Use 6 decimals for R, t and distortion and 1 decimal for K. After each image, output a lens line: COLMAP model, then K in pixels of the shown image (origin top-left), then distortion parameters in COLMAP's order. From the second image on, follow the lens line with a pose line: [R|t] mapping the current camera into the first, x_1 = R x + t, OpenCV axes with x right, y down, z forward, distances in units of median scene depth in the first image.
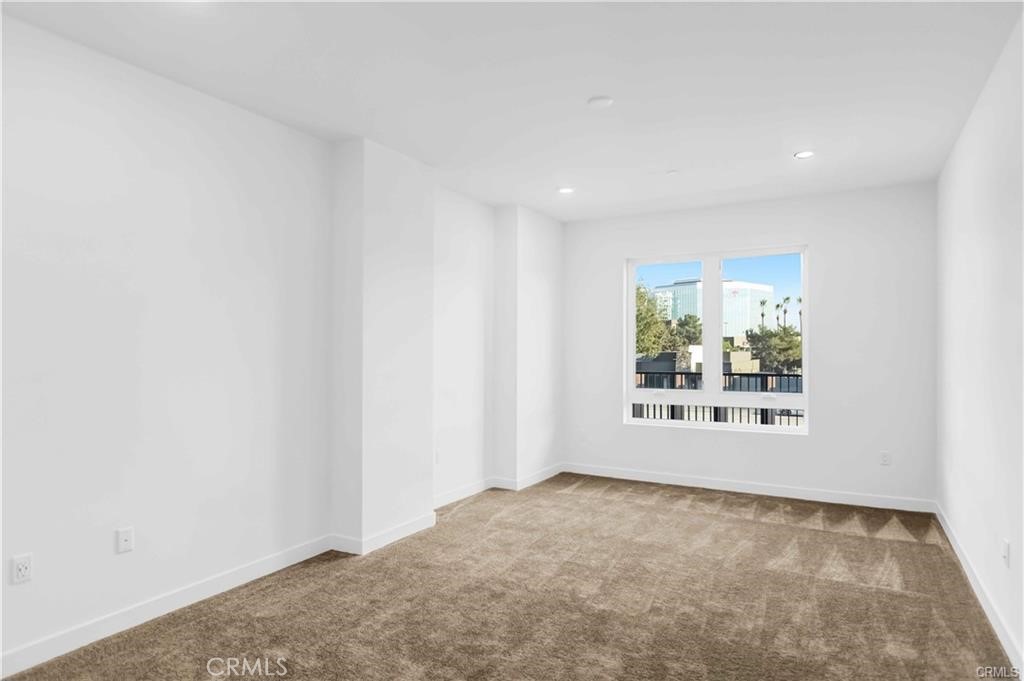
lens RADIAL K [[620.4, 0, 511.3], [0, 620.4, 340.0], [0, 0, 1]] dist [0.000929, -0.002915]
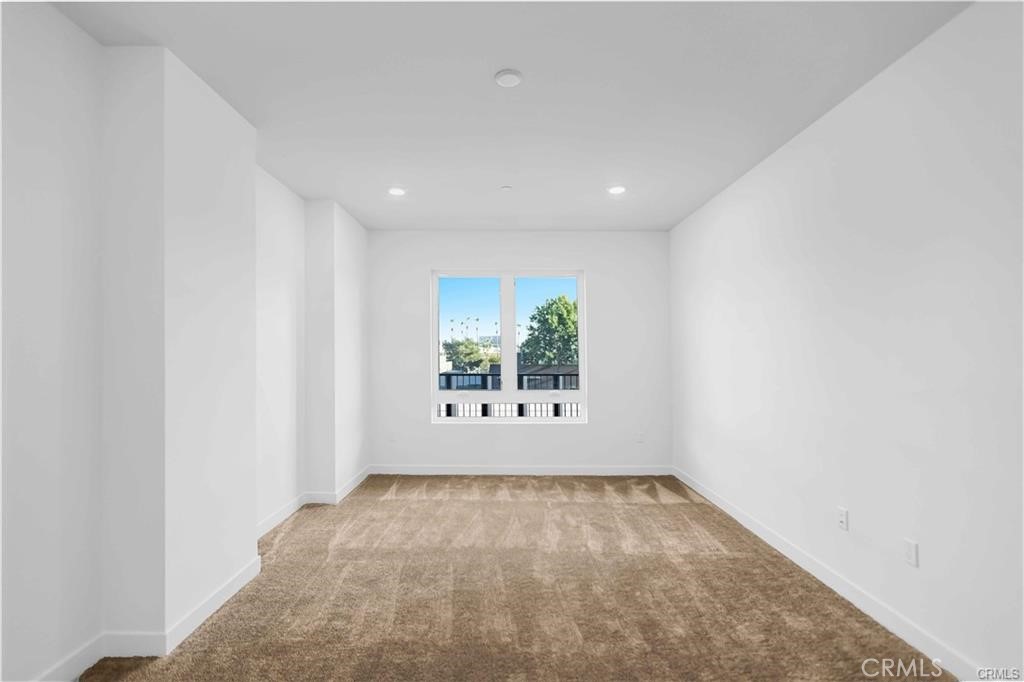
lens RADIAL K [[477.8, 0, 522.6], [0, 477.8, 349.2], [0, 0, 1]] dist [0.002613, 0.000475]
pose [[0.863090, 0.007046, 0.505001, -0.140434], [-0.009648, 0.999950, 0.002537, 0.005604], [-0.504958, -0.007061, 0.863115, 0.289329]]
